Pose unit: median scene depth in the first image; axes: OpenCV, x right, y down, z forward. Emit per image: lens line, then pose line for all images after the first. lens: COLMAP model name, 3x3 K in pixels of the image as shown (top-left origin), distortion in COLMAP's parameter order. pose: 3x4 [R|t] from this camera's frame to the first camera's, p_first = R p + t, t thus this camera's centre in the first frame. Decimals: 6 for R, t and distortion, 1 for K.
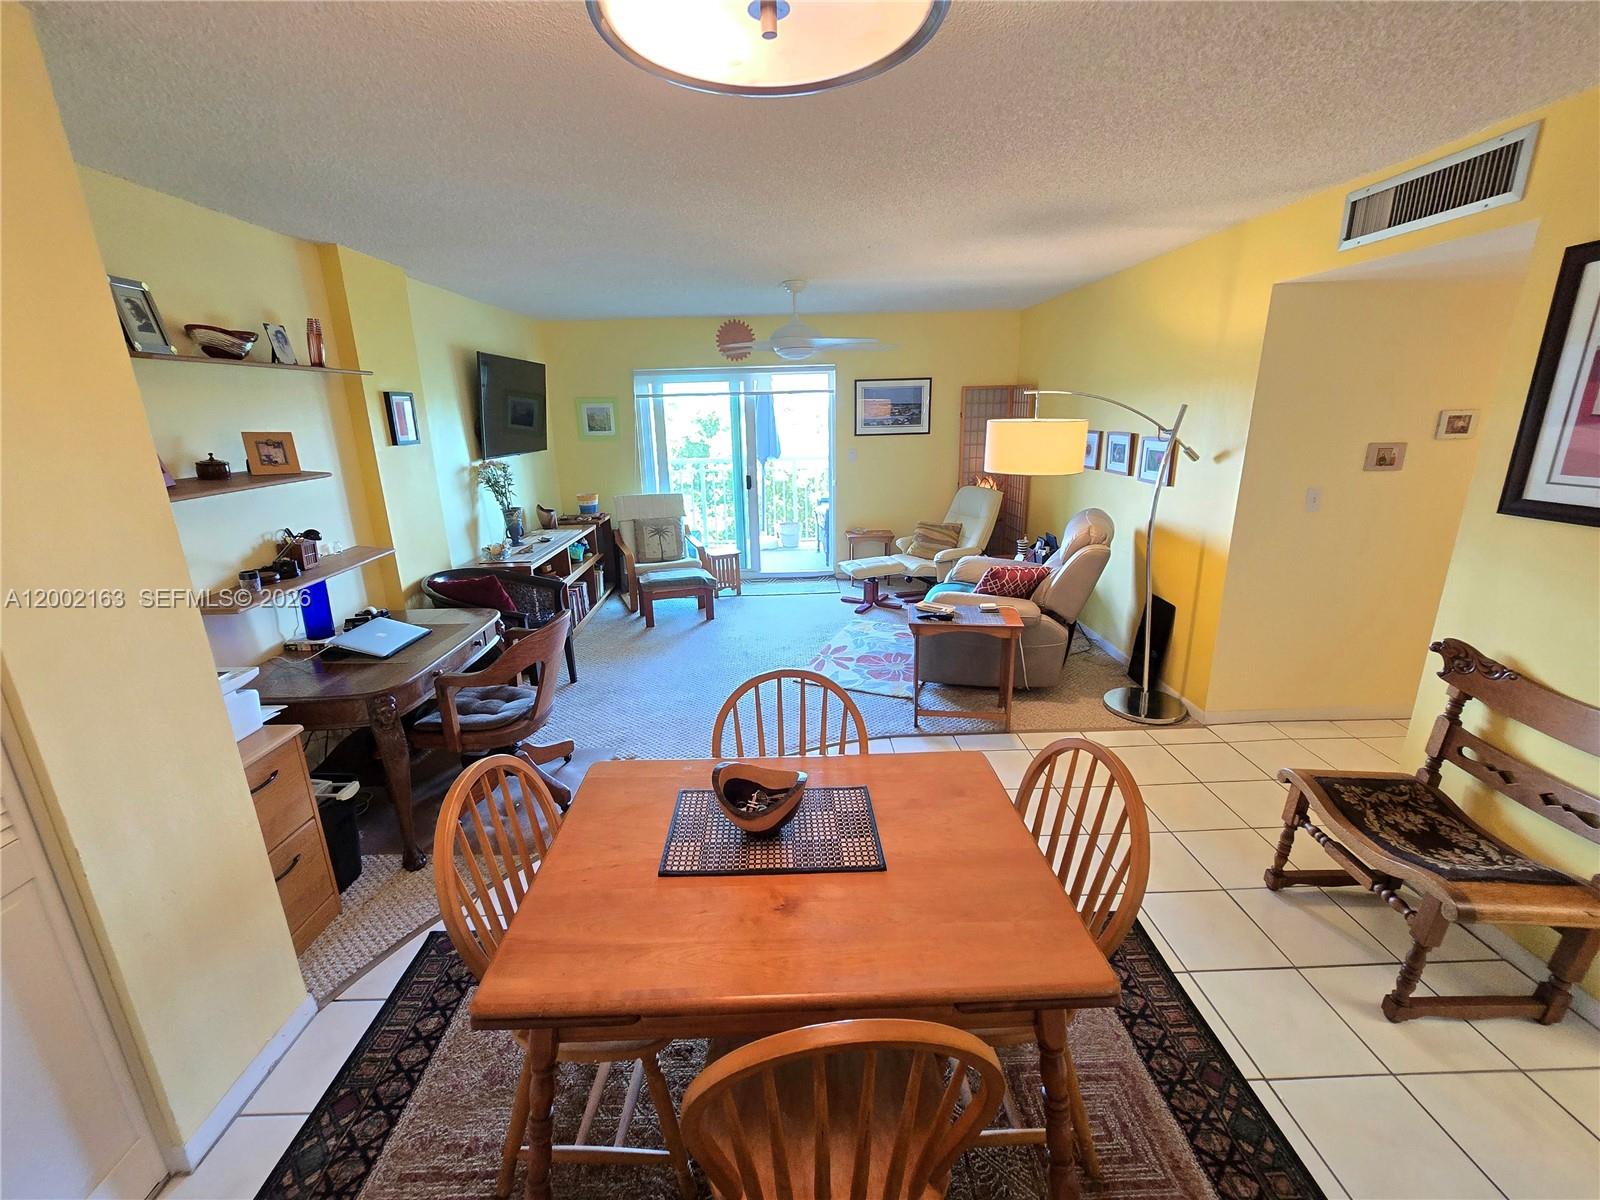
lens RADIAL K [[653.5, 0, 792.2], [0, 653.5, 591.9], [0, 0, 1]] dist [-0.000126, -0.000354]
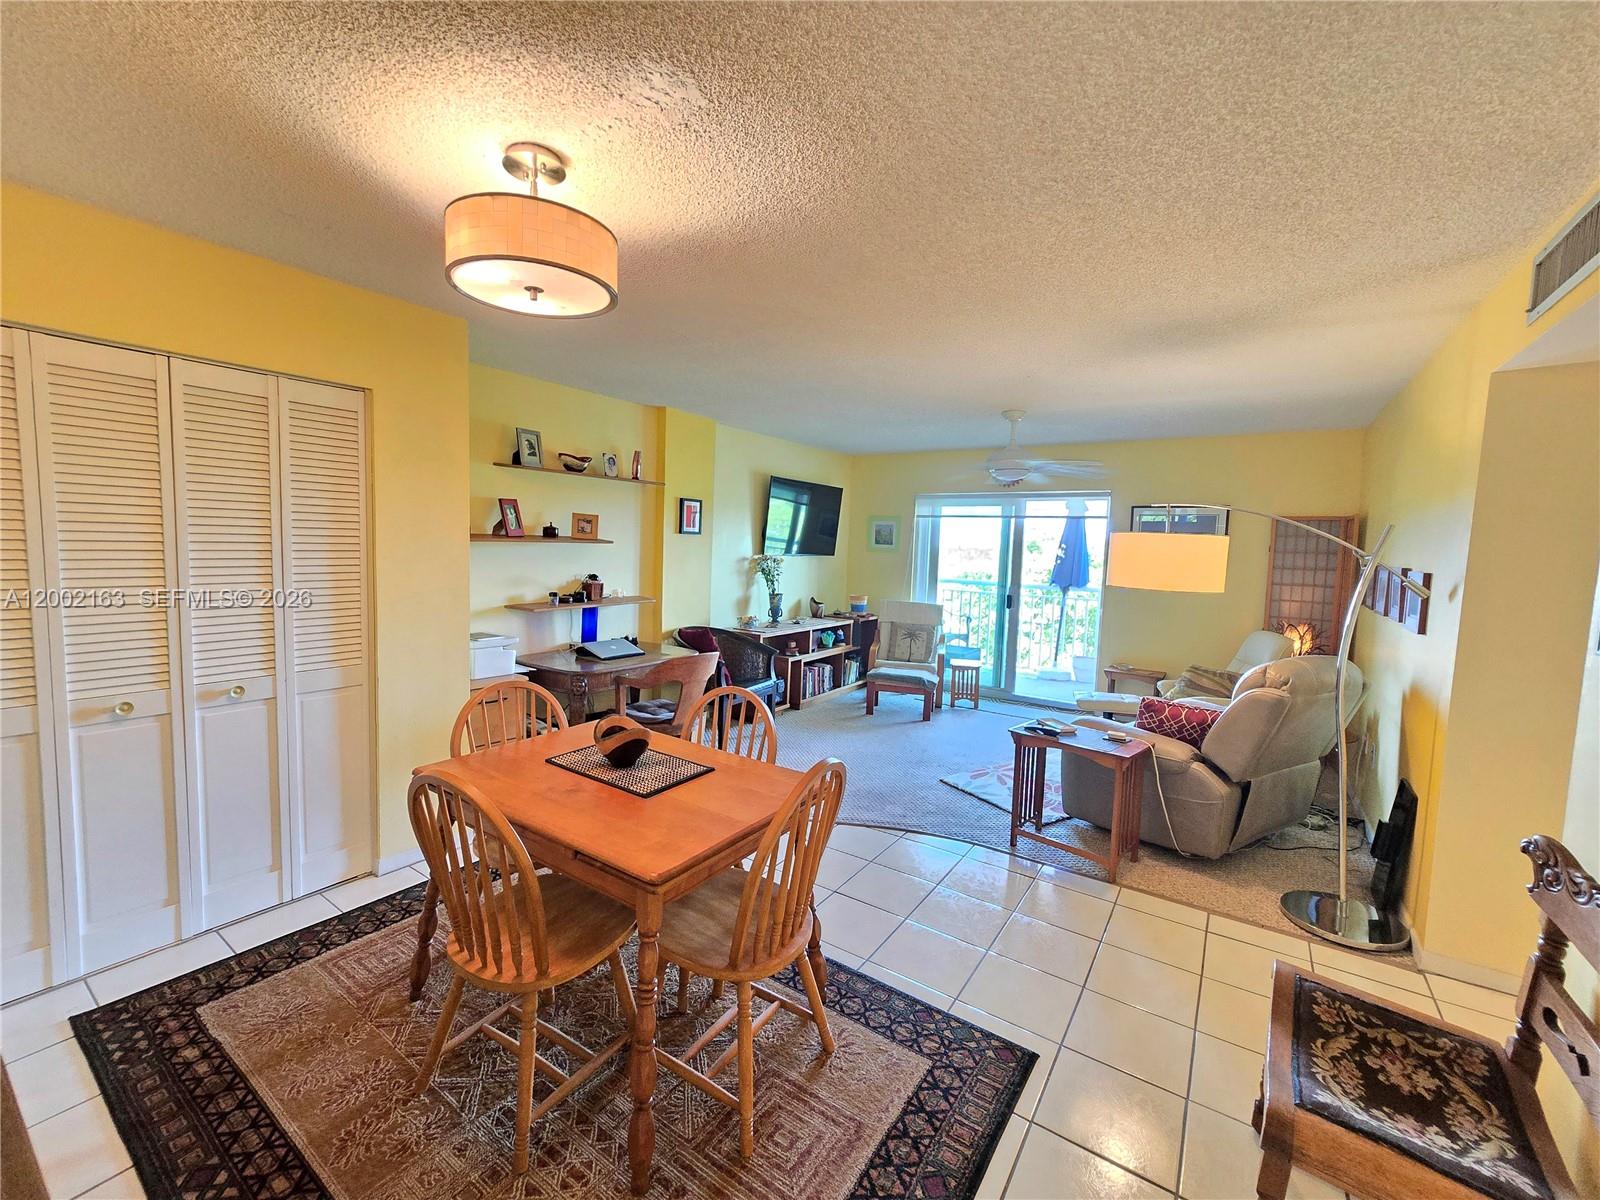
lens RADIAL K [[660.0, 0, 787.9], [0, 660.0, 594.5], [0, 0, 1]] dist [-0.000372, -0.000109]
pose [[0.810090, 0.097640, -0.578119, 0.524851], [-0.209926, 0.968968, -0.130507, 0.057570], [0.547436, 0.227084, 0.805448, -0.027401]]
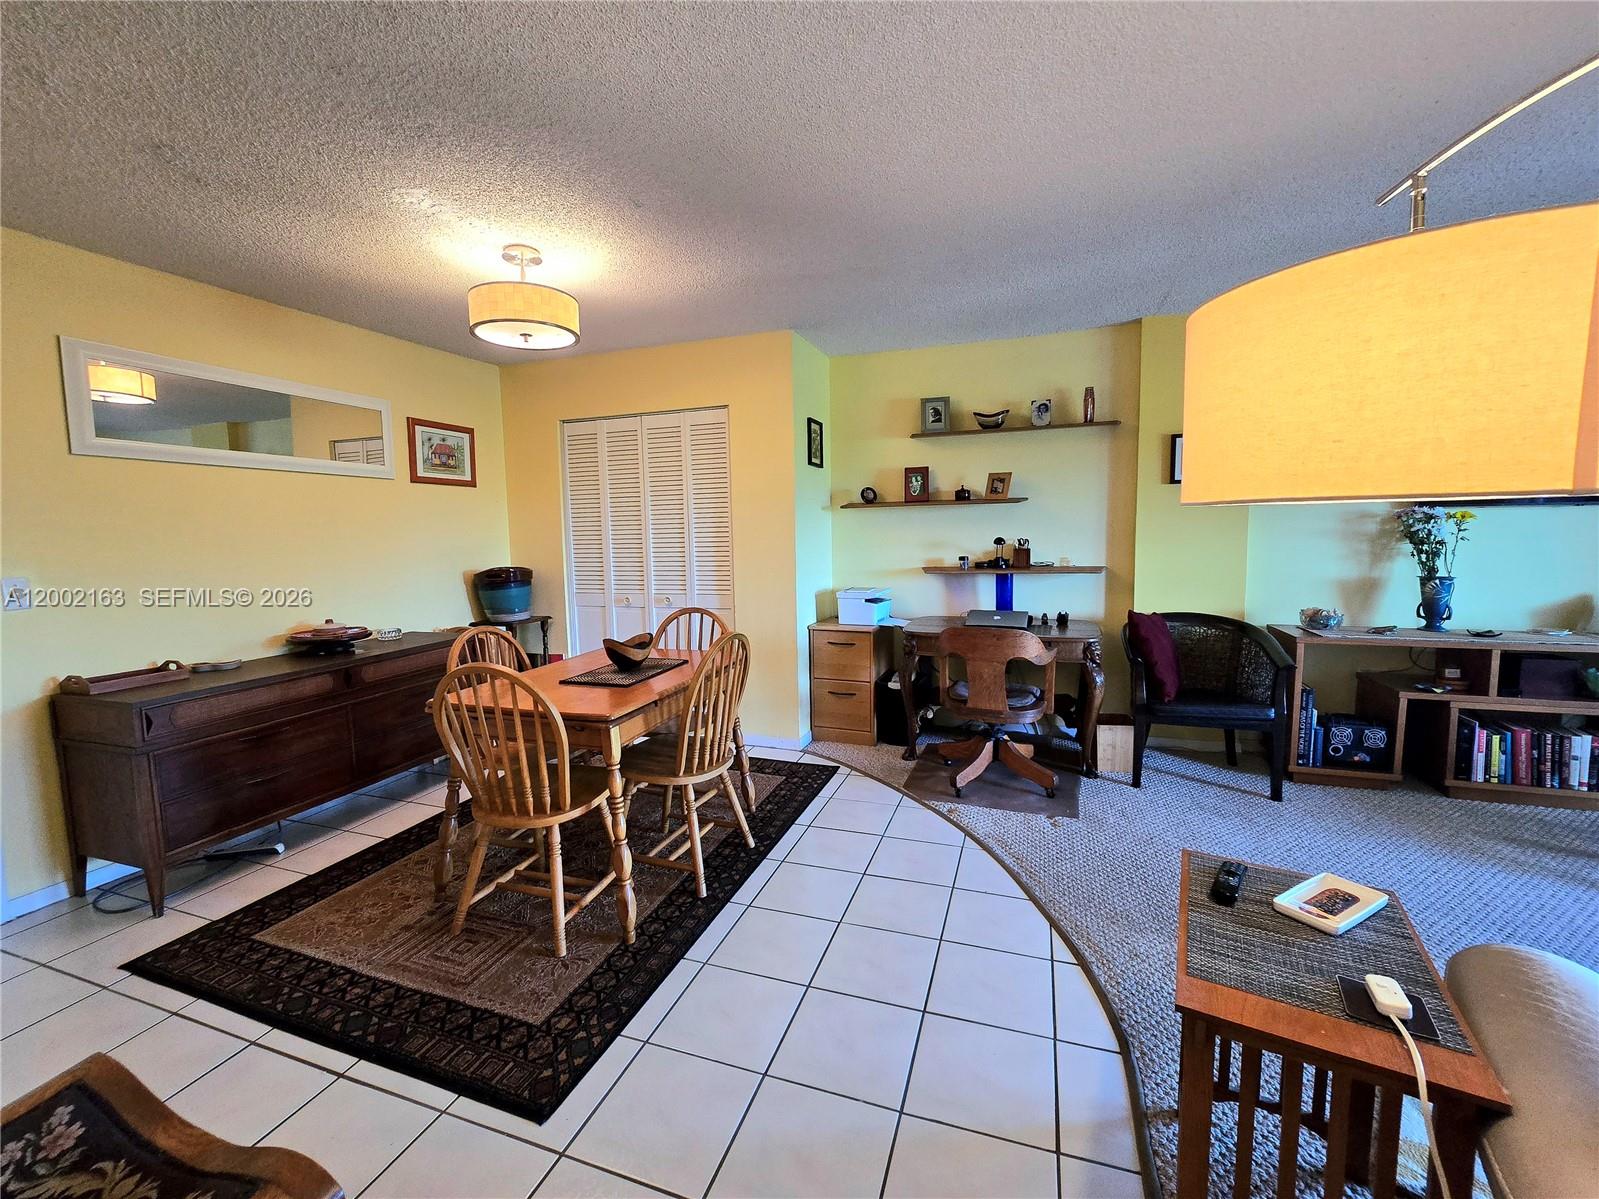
lens RADIAL K [[674.7, 0, 803.0], [0, 674.7, 592.9], [0, 0, 1]] dist [0.000687, 0.000068]
pose [[-0.347302, 0.121337, -0.929870, 0.751973], [-0.227607, 0.951035, 0.209109, -0.172066], [0.909712, 0.284269, -0.302679, 0.972862]]
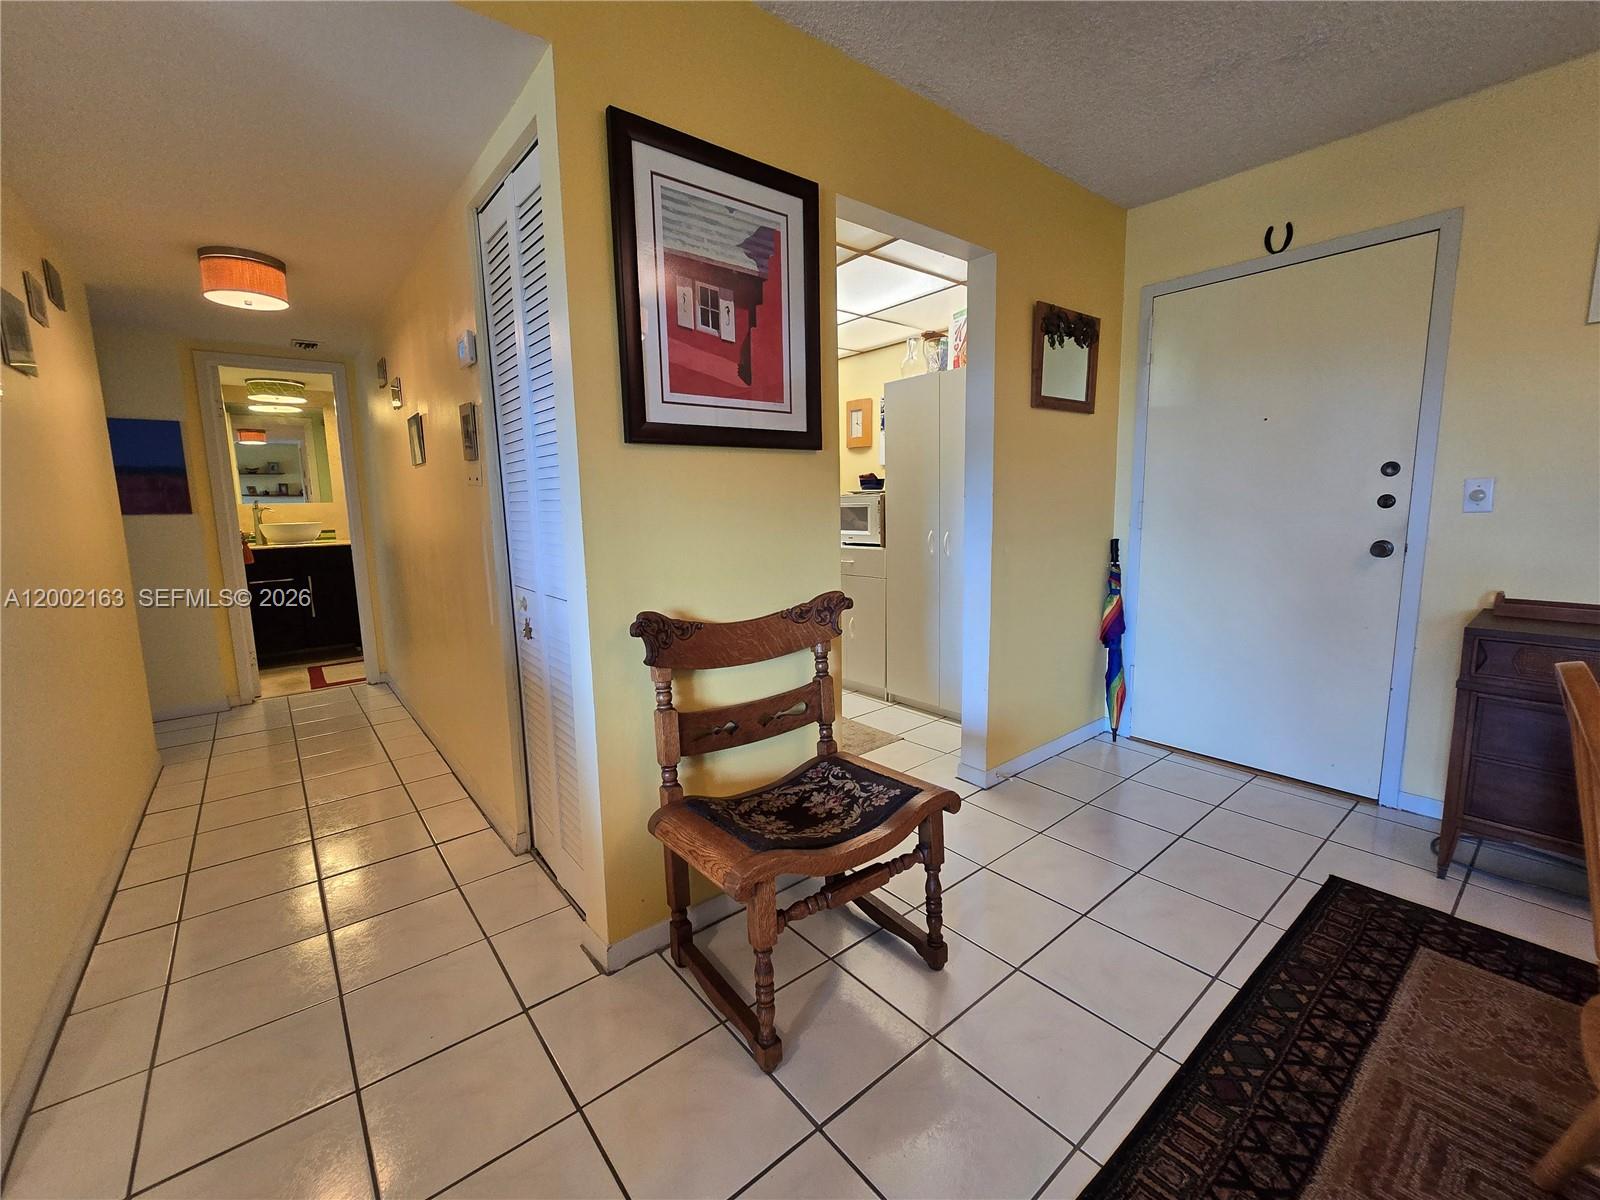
lens RADIAL K [[653.5, 0, 792.2], [0, 653.5, 591.9], [0, 0, 1]] dist [-0.000126, -0.000354]
pose [[-0.615322, -0.073184, 0.784871, 0.223144], [0.244868, 0.928677, 0.278564, -0.083697], [-0.749279, 0.363597, -0.553515, 0.902180]]
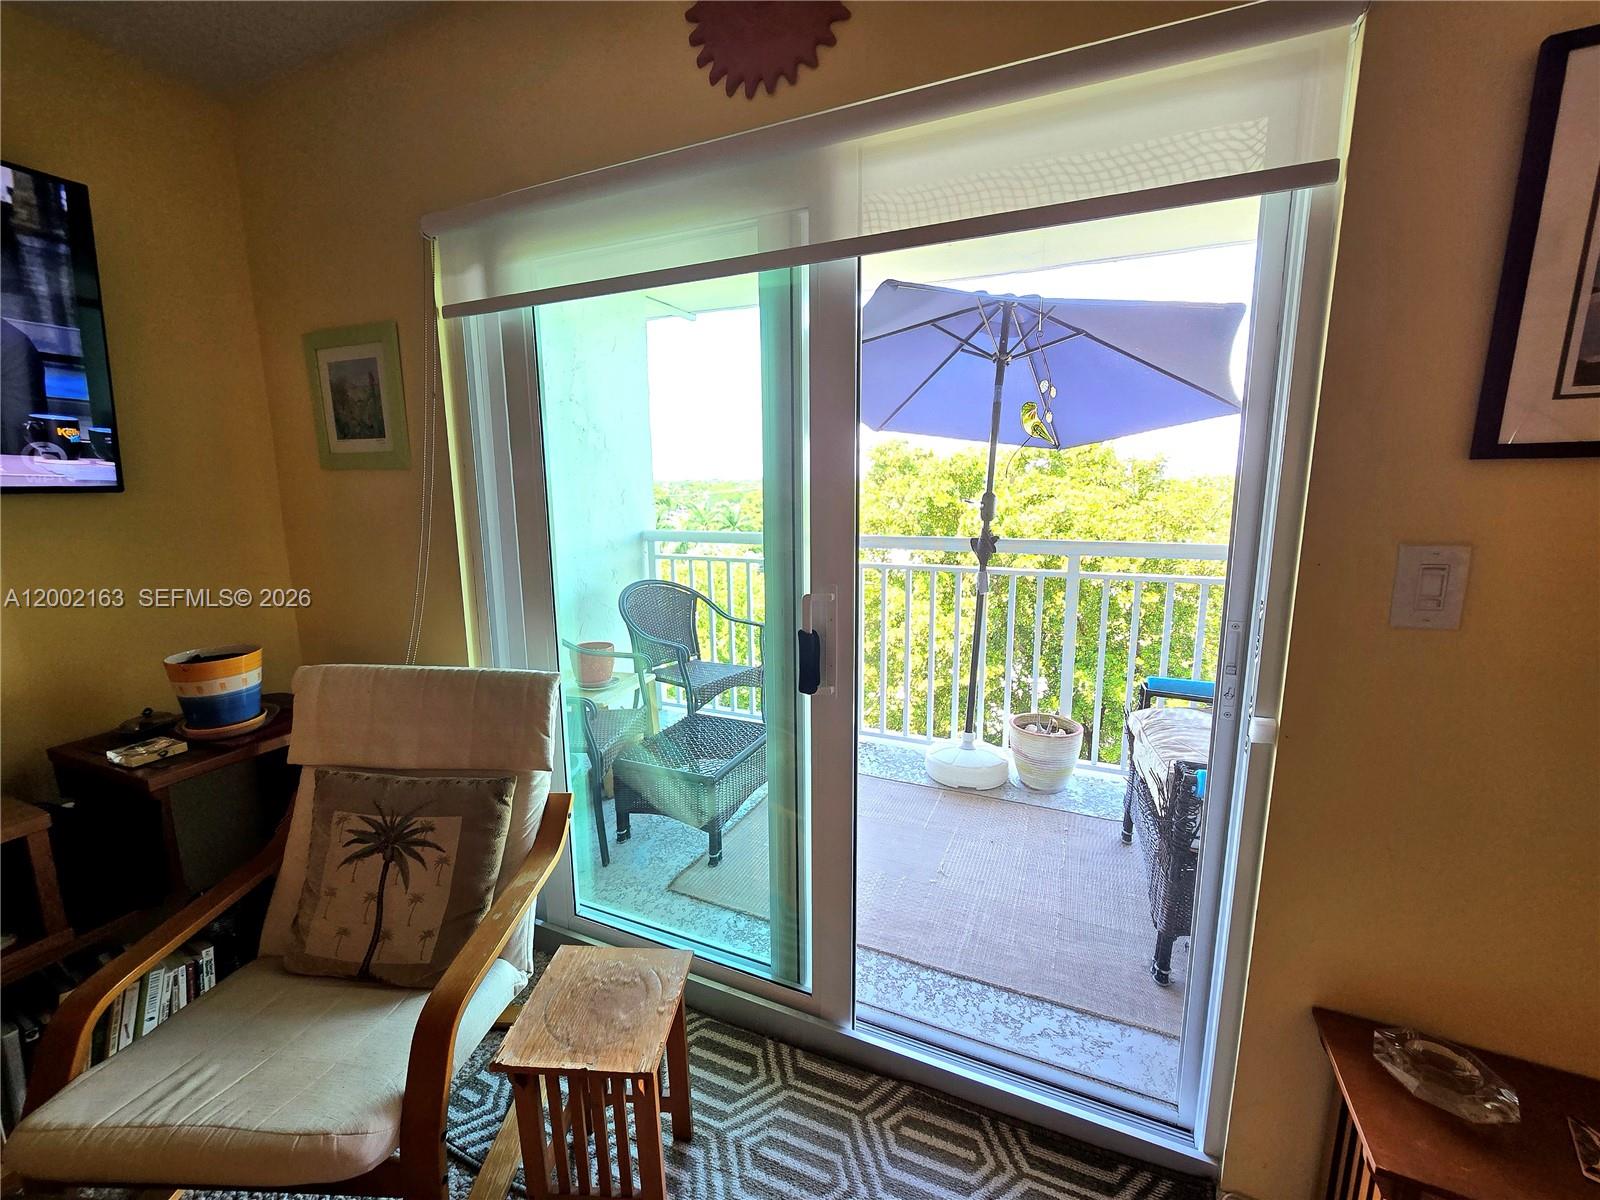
lens RADIAL K [[660.0, 0, 787.9], [0, 660.0, 594.5], [0, 0, 1]] dist [-0.000372, -0.000109]
pose [[0.904386, 0.092022, -0.416674, 0.040487], [-0.130788, 0.989251, -0.065398, -0.375570], [0.406177, 0.113641, 0.906701, 1.687141]]
